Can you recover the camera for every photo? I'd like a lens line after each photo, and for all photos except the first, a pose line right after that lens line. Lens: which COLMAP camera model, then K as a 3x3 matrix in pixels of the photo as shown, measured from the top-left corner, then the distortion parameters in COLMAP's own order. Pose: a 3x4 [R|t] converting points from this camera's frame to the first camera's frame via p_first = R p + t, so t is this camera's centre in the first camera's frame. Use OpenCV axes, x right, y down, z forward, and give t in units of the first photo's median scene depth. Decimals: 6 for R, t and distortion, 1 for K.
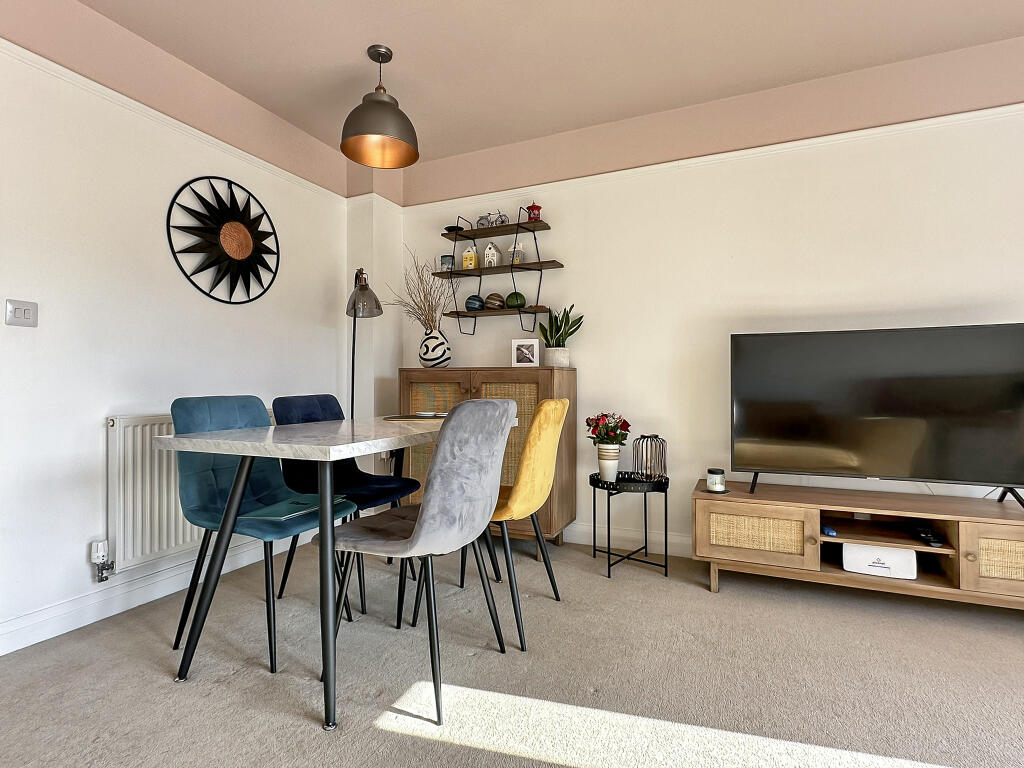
lens RADIAL K [[517.0, 0, 512.0], [0, 517.0, 383.5], [0, 0, 1]] dist [-0.006491, 0.001966]
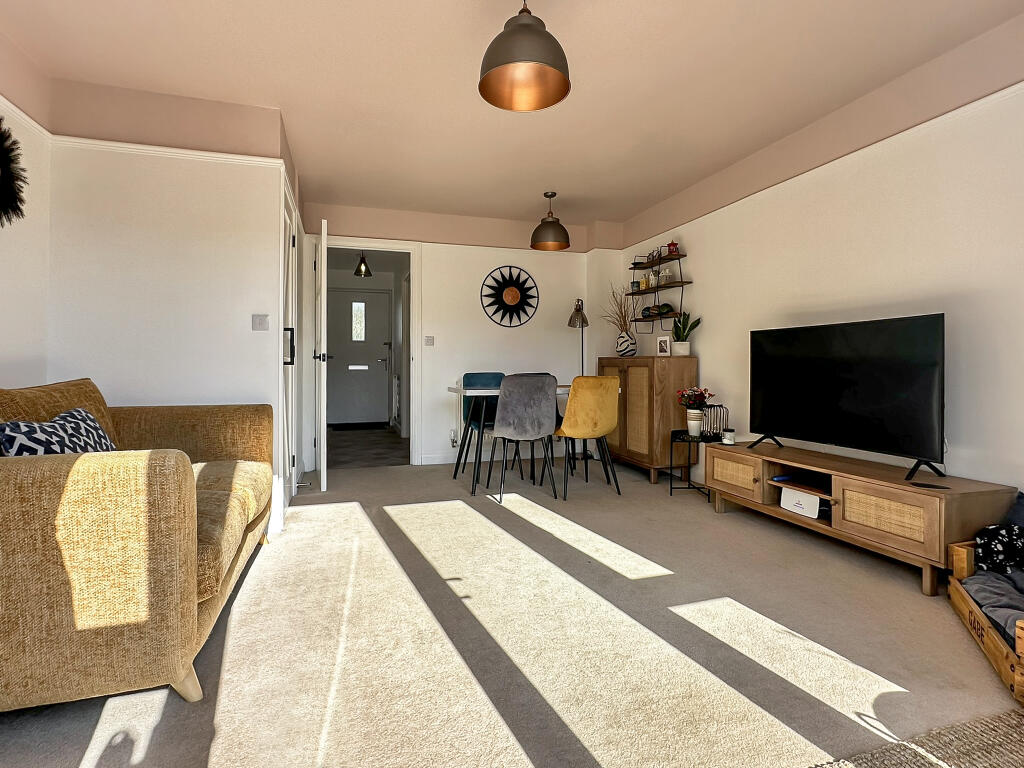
lens RADIAL K [[517.0, 0, 498.5], [0, 517.0, 364.8], [0, 0, 1]] dist [-0.006491, 0.001966]
pose [[0.651148, -0.001241, -0.758950, 0.887982], [0.001174, 0.999999, -0.000627, -0.006112], [0.758950, -0.000483, 0.651149, -0.325665]]
